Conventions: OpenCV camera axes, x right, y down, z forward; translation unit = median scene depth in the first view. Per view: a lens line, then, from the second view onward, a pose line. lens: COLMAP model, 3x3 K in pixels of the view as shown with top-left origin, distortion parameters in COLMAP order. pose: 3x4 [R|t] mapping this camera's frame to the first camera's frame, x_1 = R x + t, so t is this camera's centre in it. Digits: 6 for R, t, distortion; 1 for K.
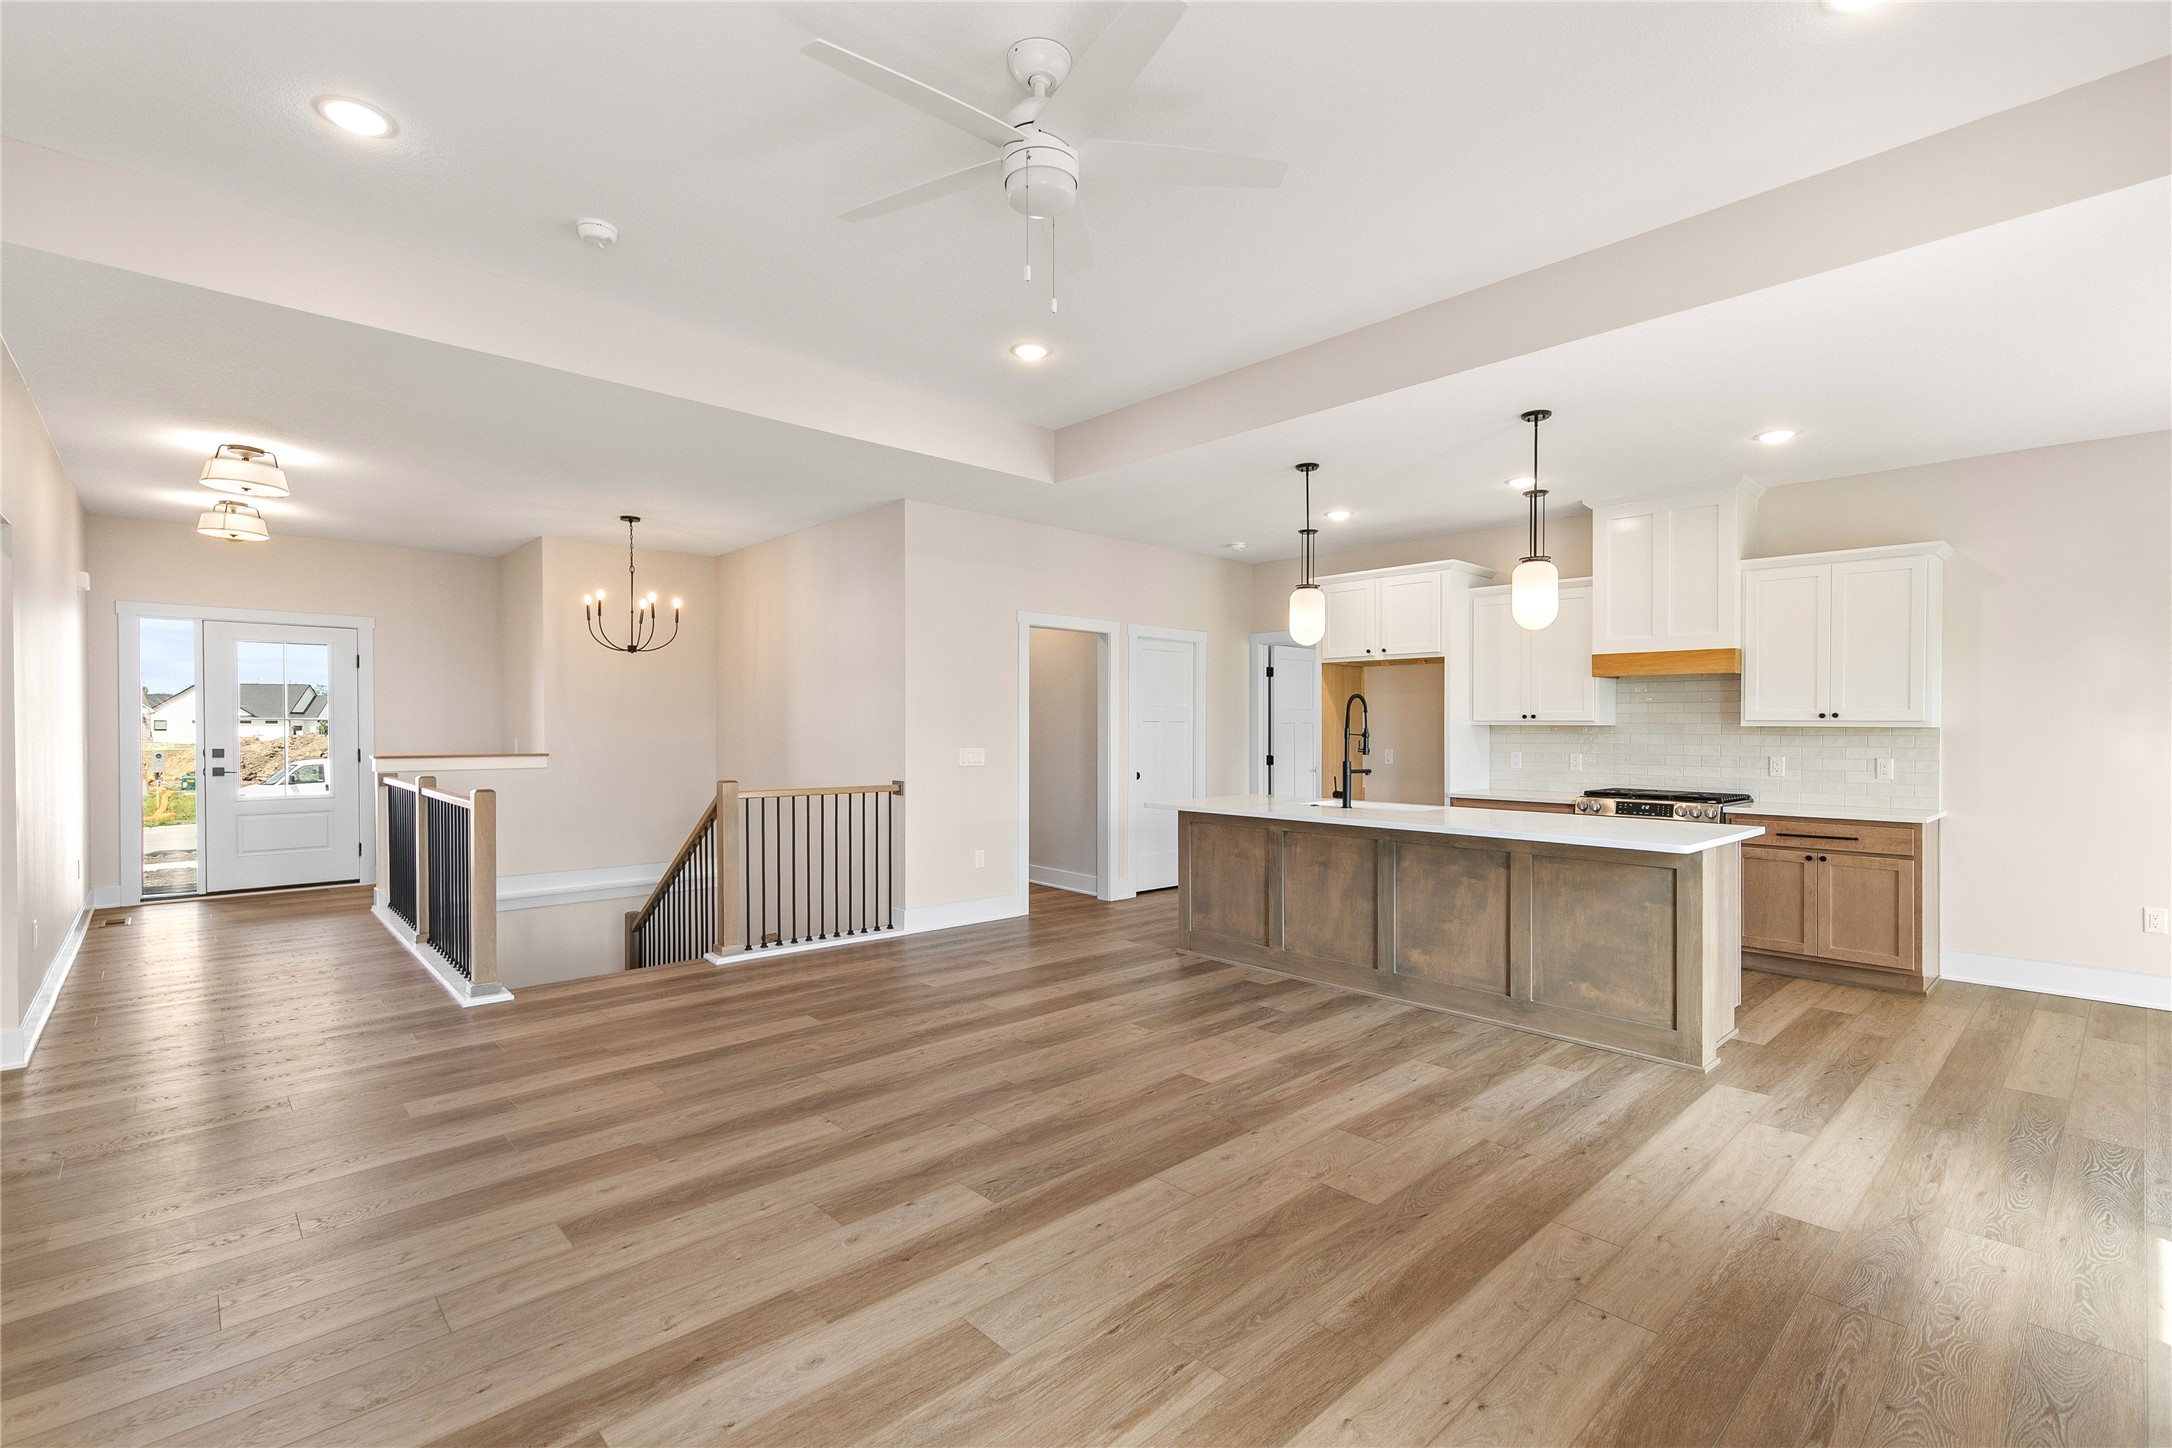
lens RADIAL K [[990.3, 0, 1087.4], [0, 990.3, 727.8], [0, 0, 1]] dist [0.000844, 0.000042]
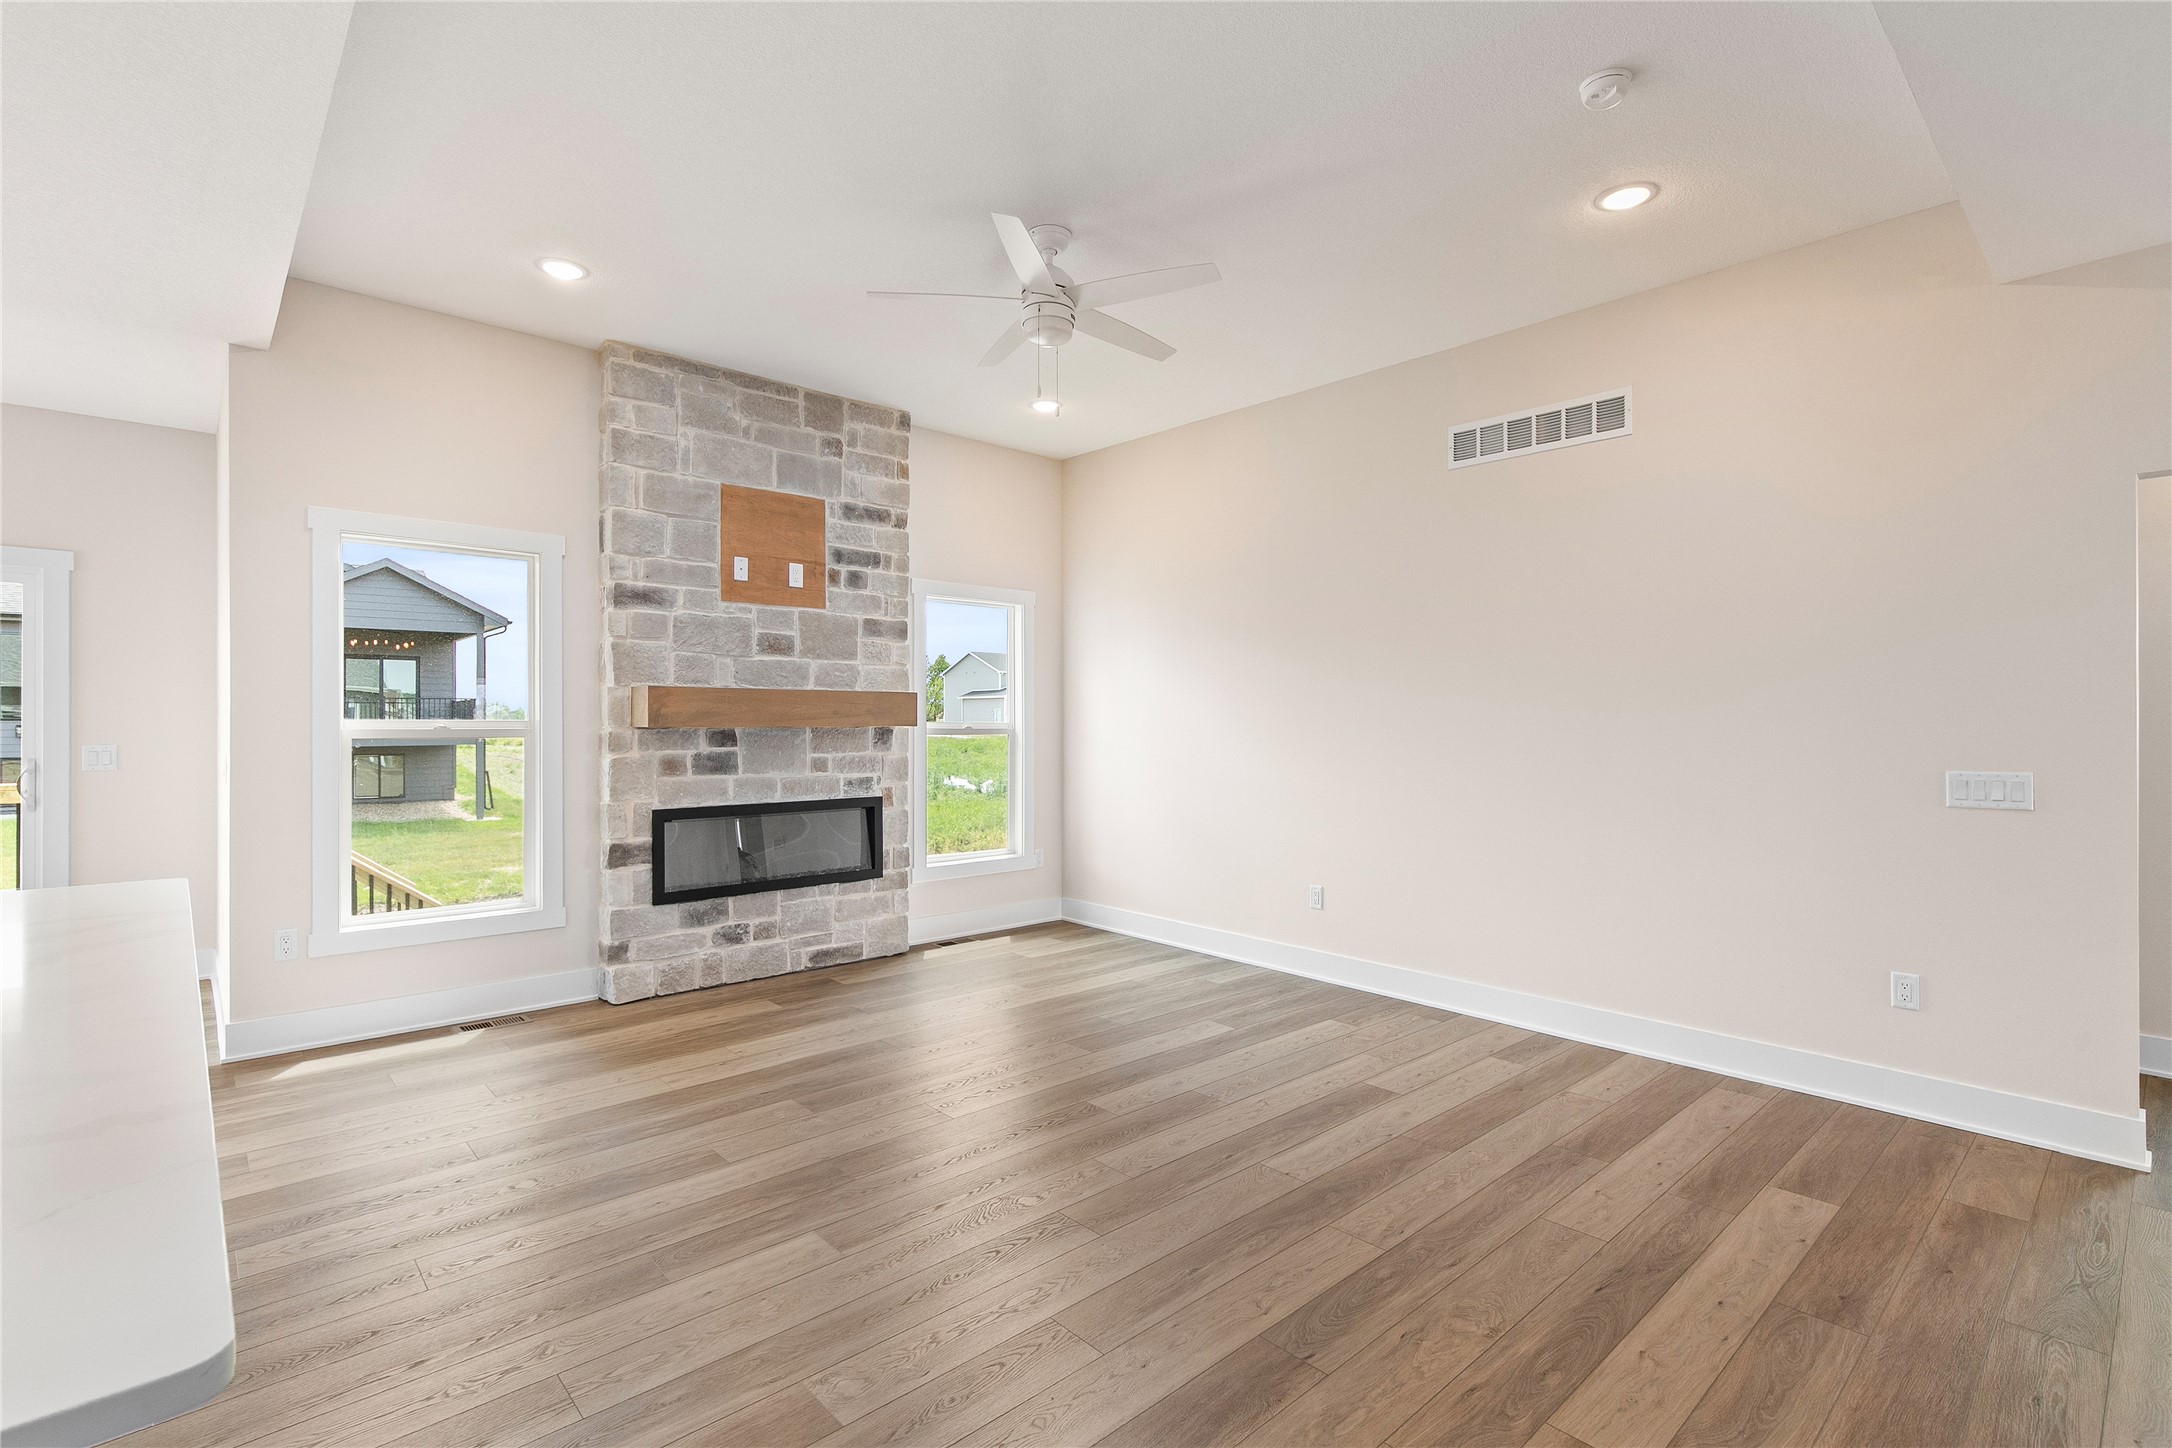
lens RADIAL K [[990.3, 0, 1084.8], [0, 990.3, 725.1], [0, 0, 1]] dist [0.000844, 0.000042]
pose [[-0.999893, -0.012592, 0.007472, -0.082146], [-0.012553, 0.999907, 0.005267, -0.013833], [-0.007538, 0.005173, -0.999958, 1.990481]]
